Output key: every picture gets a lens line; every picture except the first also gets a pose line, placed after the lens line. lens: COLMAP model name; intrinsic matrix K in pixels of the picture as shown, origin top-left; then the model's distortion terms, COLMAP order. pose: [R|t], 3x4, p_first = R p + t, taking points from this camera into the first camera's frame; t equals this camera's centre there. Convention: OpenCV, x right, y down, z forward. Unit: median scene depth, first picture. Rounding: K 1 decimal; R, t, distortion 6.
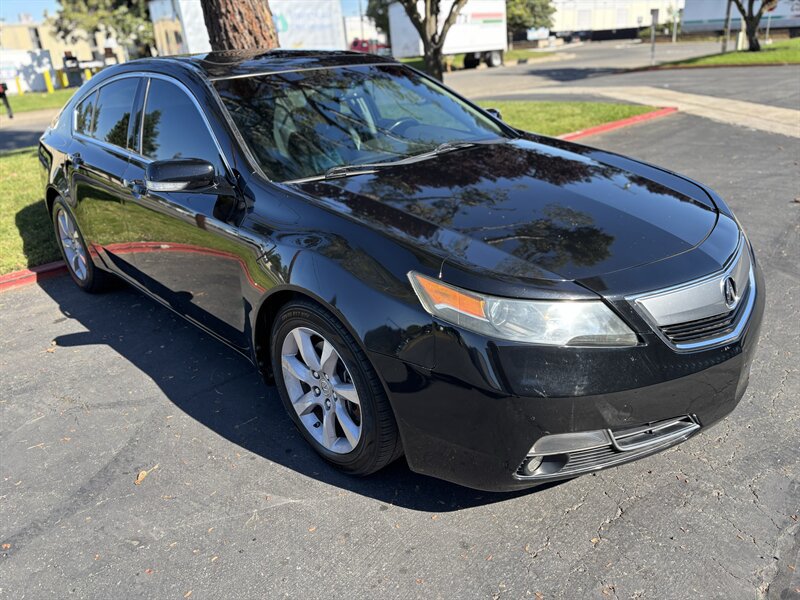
lens RADIAL K [[611.0, 0, 400.0], [0, 611.0, 301.8], [0, 0, 1]] dist [0.048165, -0.064557]
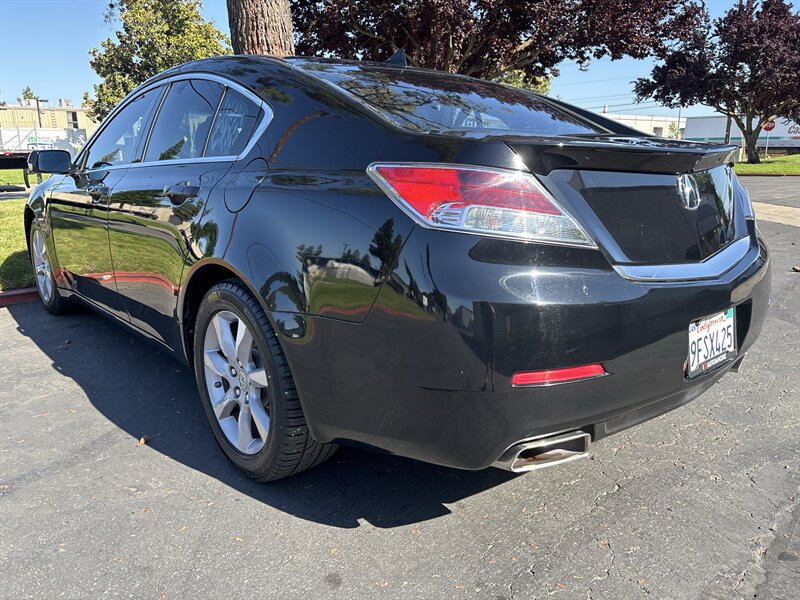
lens RADIAL K [[611.0, 0, 400.0], [0, 611.0, 301.8], [0, 0, 1]] dist [0.048165, -0.064557]
pose [[0.998381, 0.055758, -0.011267, -0.000548], [-0.056818, 0.987061, -0.149939, 0.150855], [0.002761, 0.150336, 0.988631, -0.025599]]
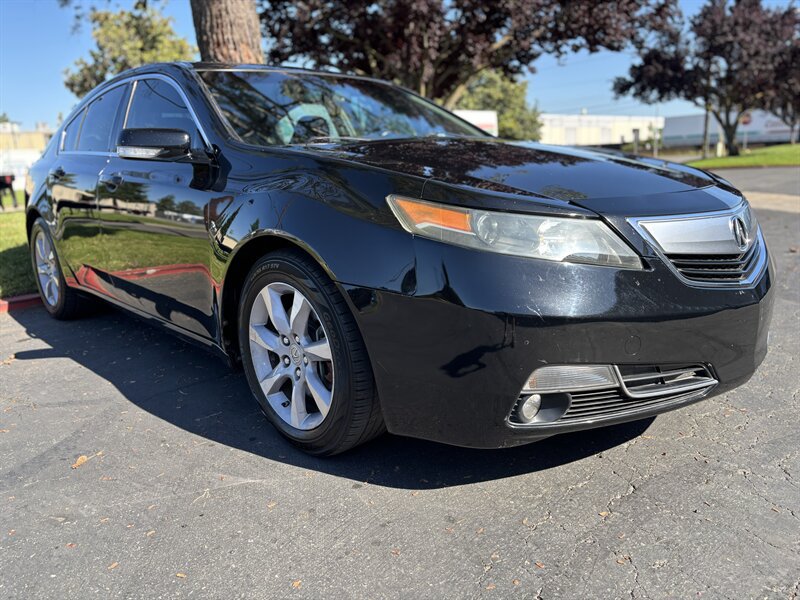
lens RADIAL K [[611.0, 0, 400.0], [0, 611.0, 301.8], [0, 0, 1]] dist [0.048165, -0.064557]
pose [[0.999905, 0.011948, 0.006853, 0.017859], [-0.010635, 0.985895, -0.167025, 0.163678], [-0.008752, 0.166936, 0.985929, 0.081278]]
